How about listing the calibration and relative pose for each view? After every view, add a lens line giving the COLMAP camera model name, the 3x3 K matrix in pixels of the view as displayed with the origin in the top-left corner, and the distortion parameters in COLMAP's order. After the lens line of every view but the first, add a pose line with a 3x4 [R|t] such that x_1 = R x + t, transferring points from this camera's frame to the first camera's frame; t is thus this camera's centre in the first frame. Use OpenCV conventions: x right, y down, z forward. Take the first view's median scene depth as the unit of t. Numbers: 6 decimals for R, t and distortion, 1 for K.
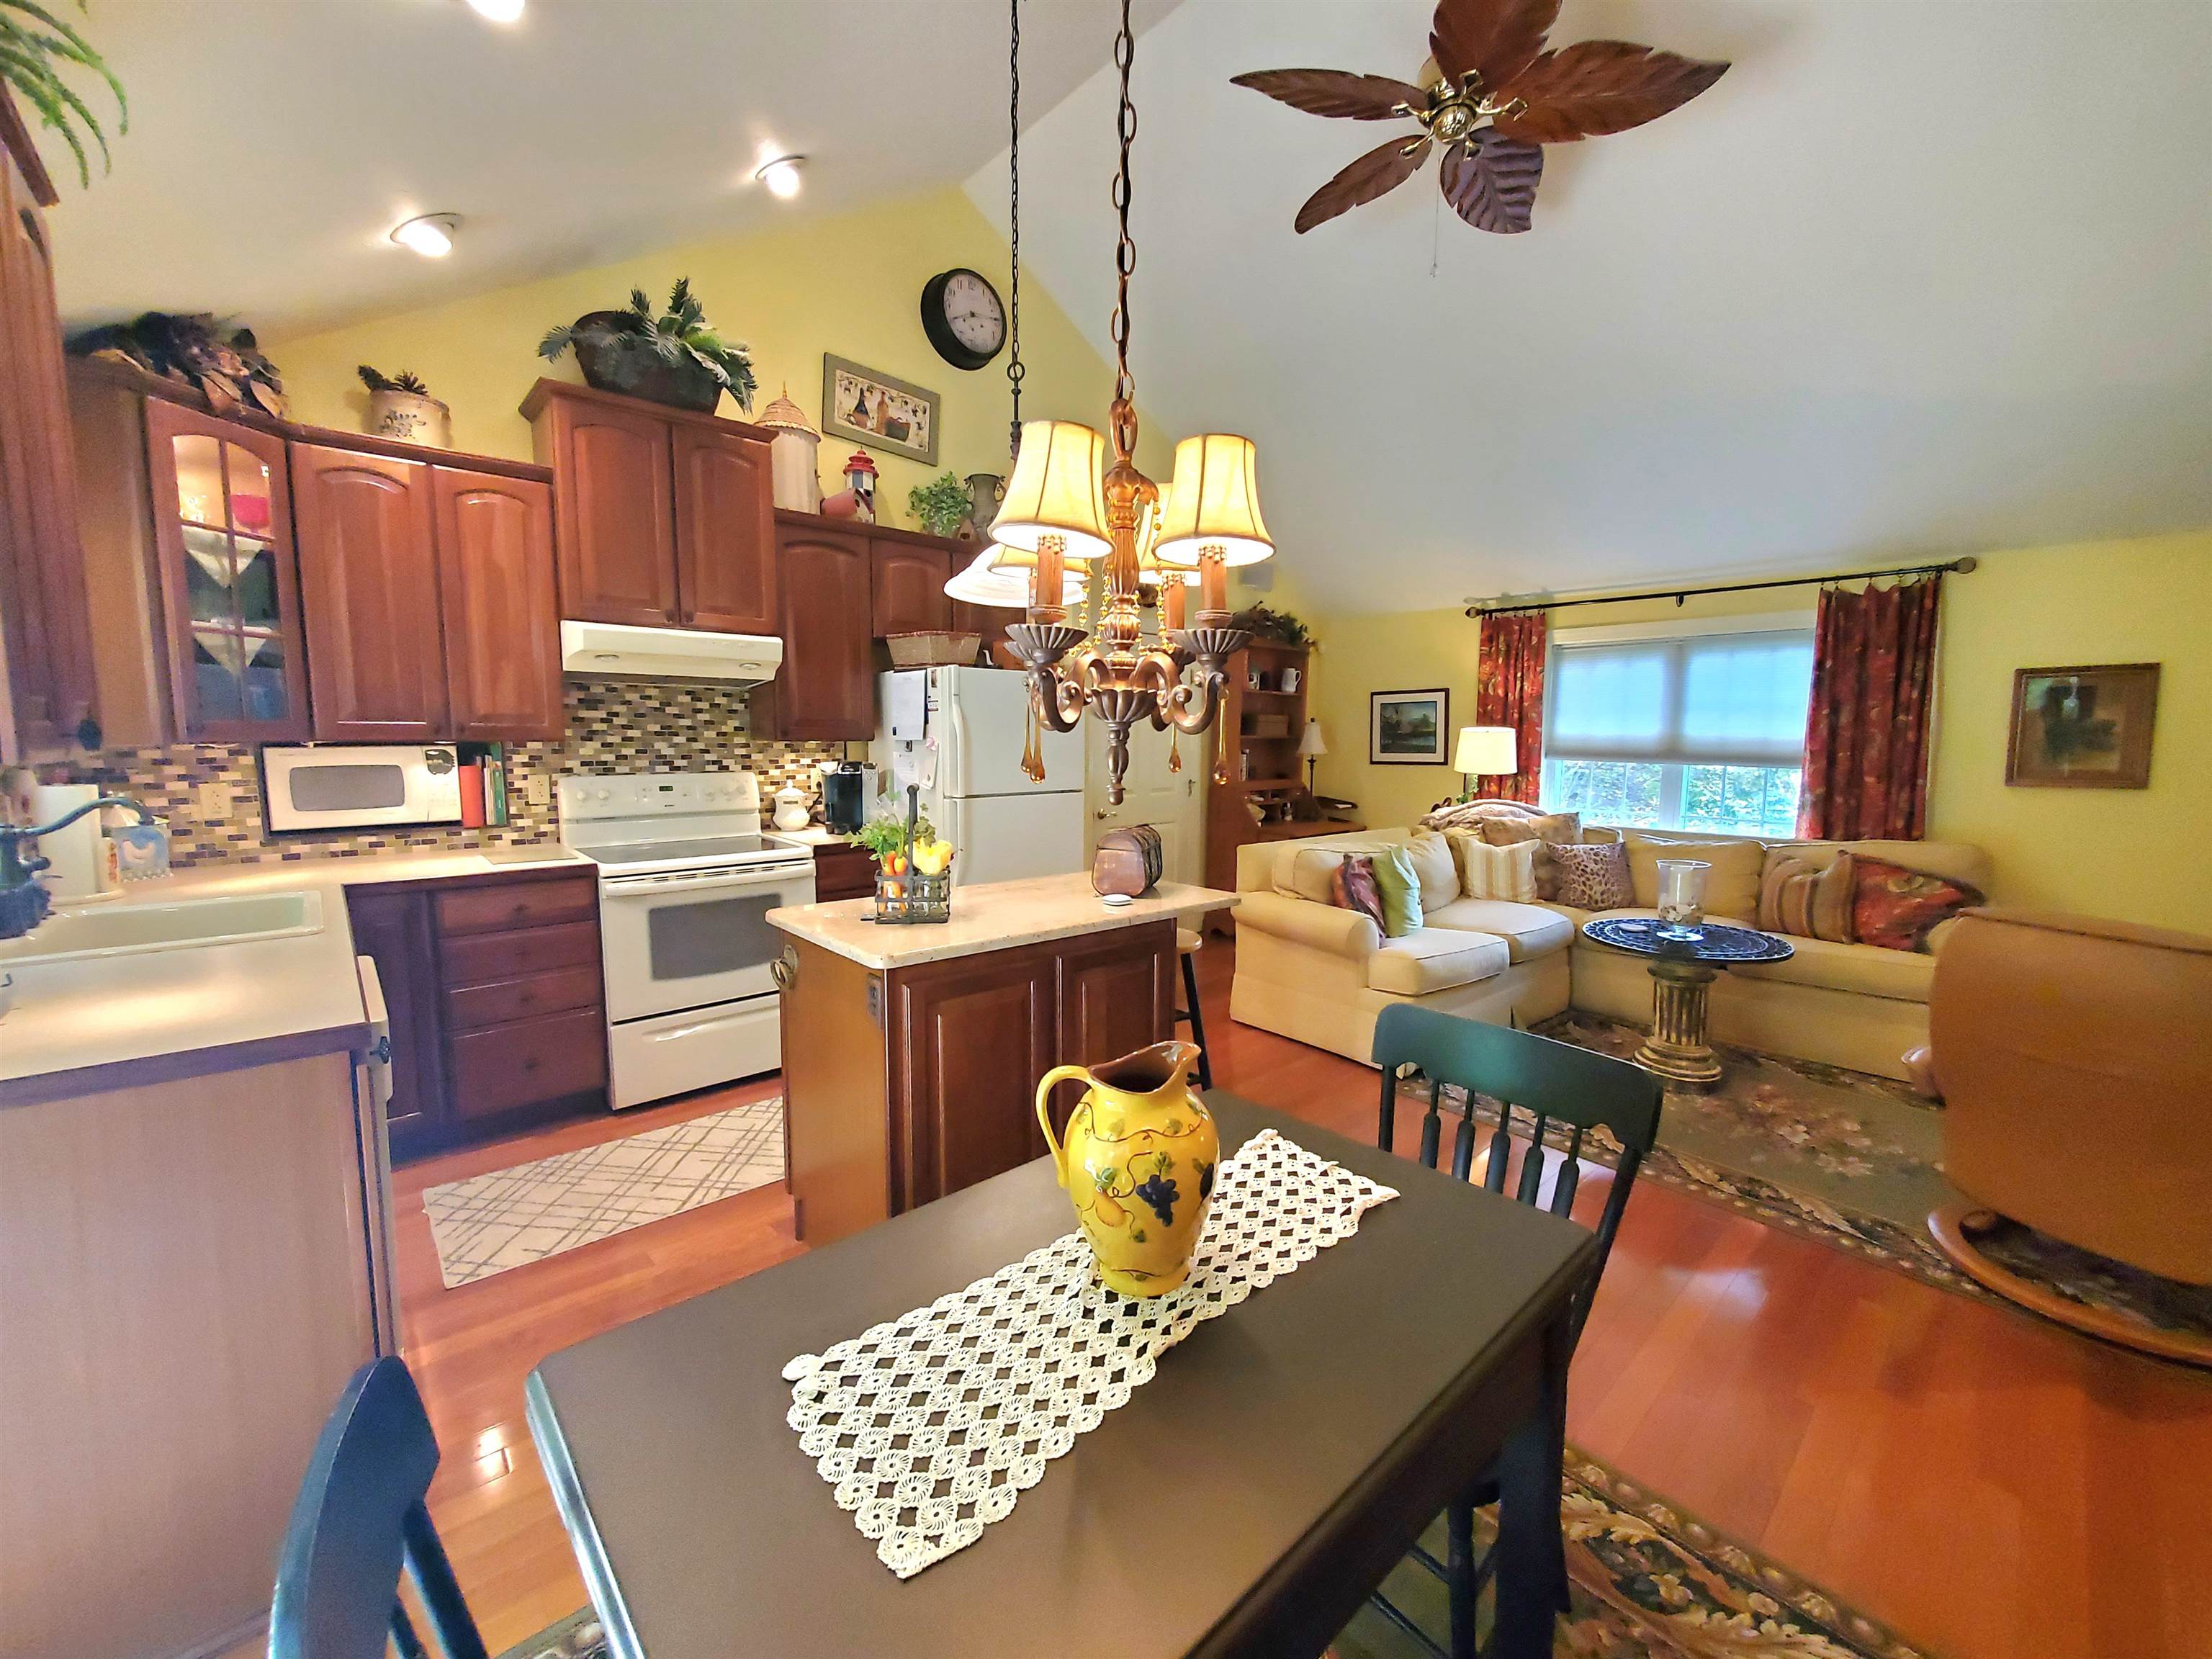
lens RADIAL K [[879.1, 0, 1120.4], [0, 879.1, 832.7], [0, 0, 1]] dist [0.001131, -0.001239]
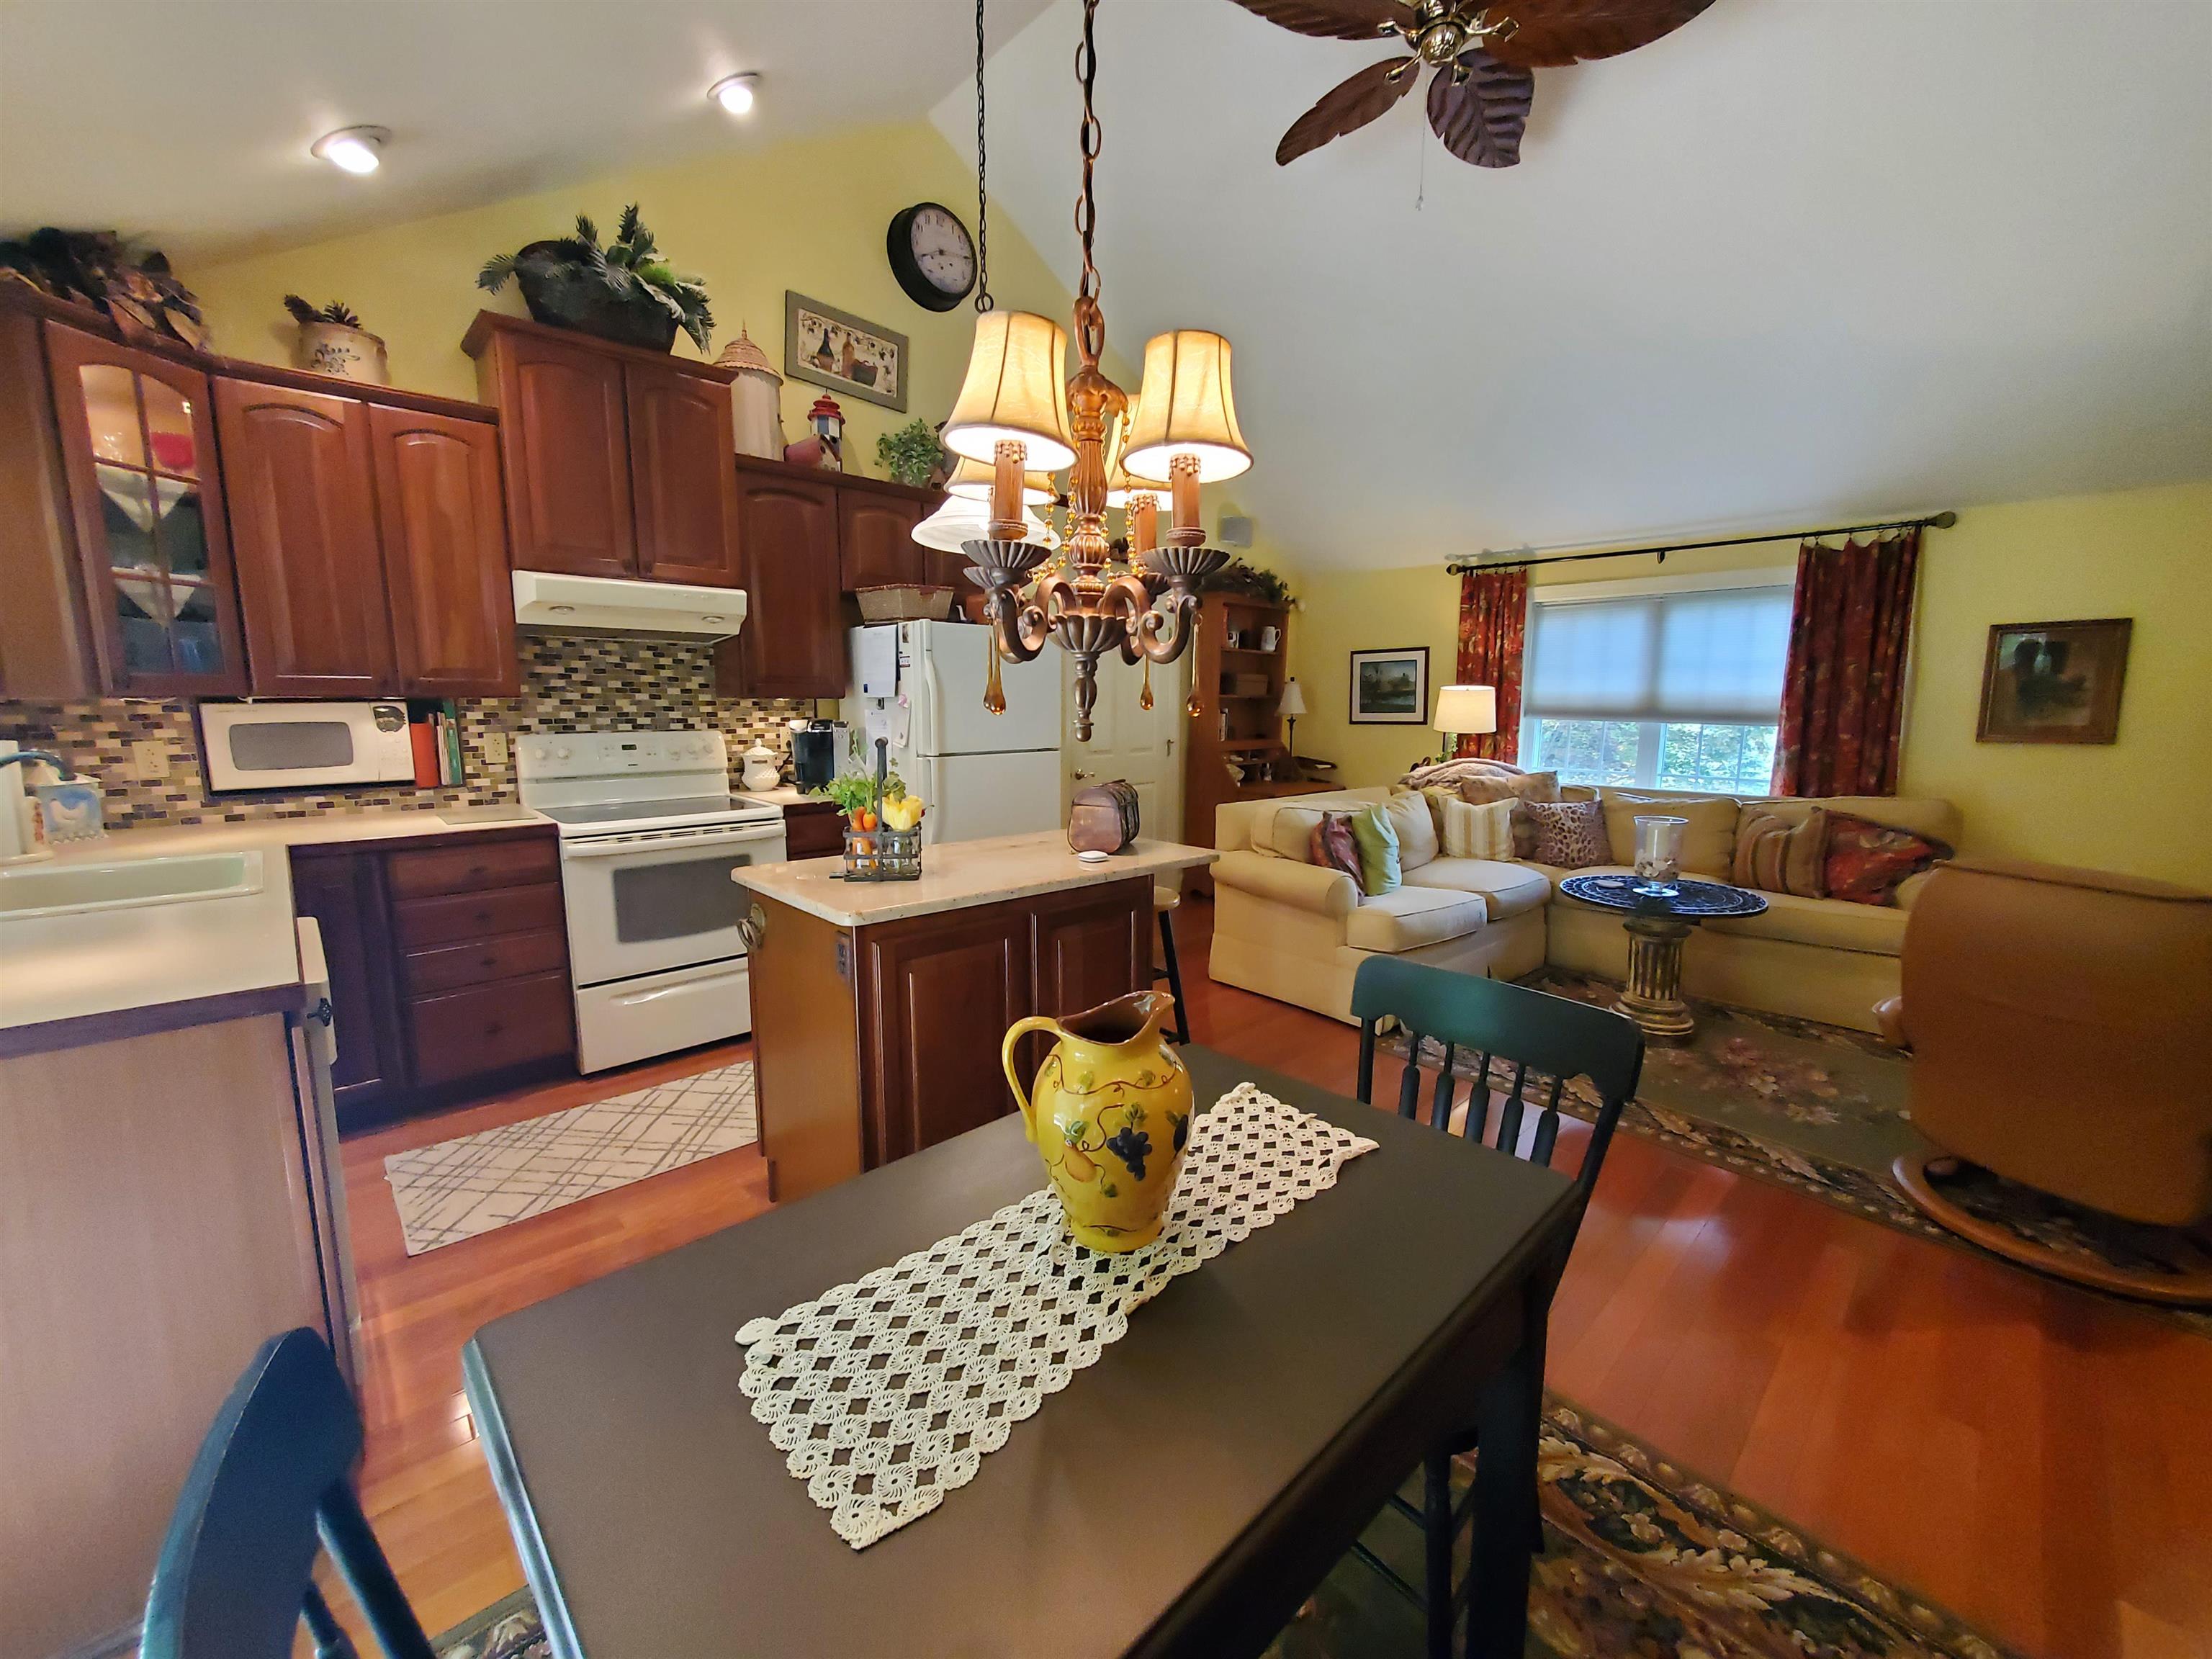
lens RADIAL K [[879.1, 0, 1120.2], [0, 879.1, 832.5], [0, 0, 1]] dist [0.001131, -0.001239]
pose [[0.999740, -0.005046, 0.022257, 0.003785], [0.004150, 0.999185, 0.040142, 0.008754], [-0.022441, -0.040040, 0.998946, 0.016841]]
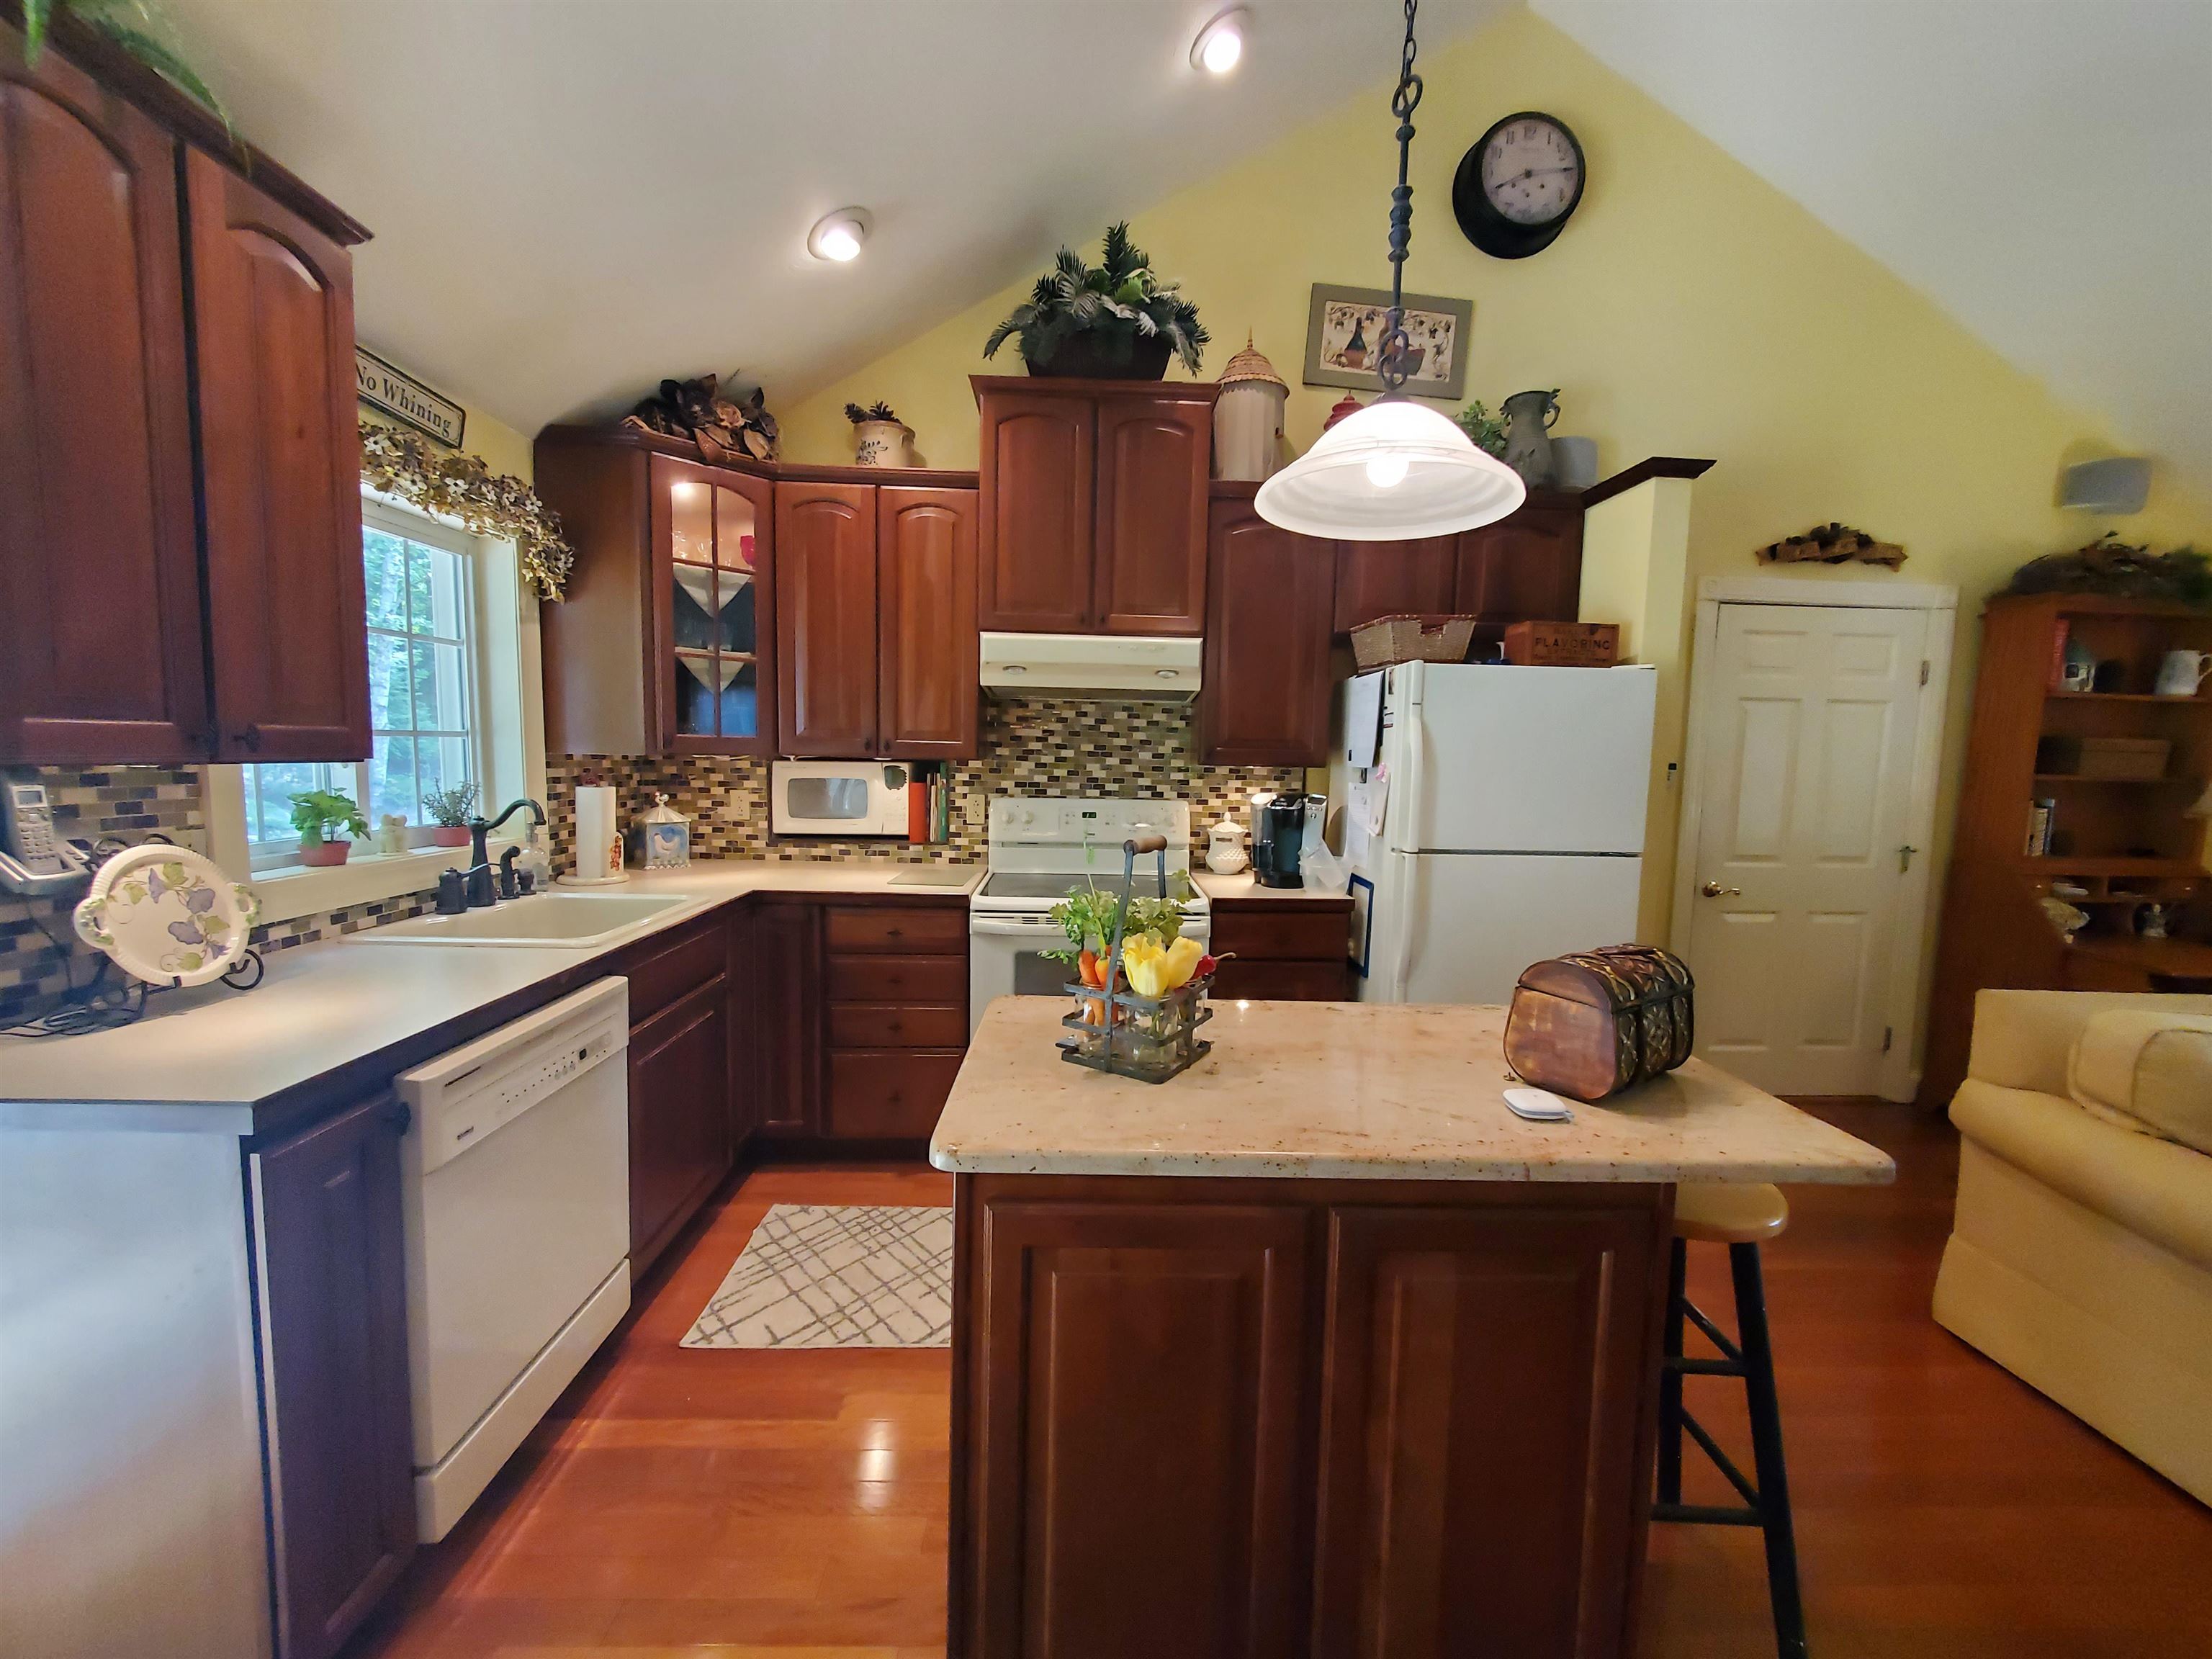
lens RADIAL K [[879.1, 0, 1116.9], [0, 879.1, 829.9], [0, 0, 1]] dist [0.001131, -0.001239]
pose [[0.765092, 0.067411, -0.640382, 0.099688], [-0.090175, 0.995922, -0.002898, -0.042556], [0.637575, 0.059963, 0.768051, 0.402452]]
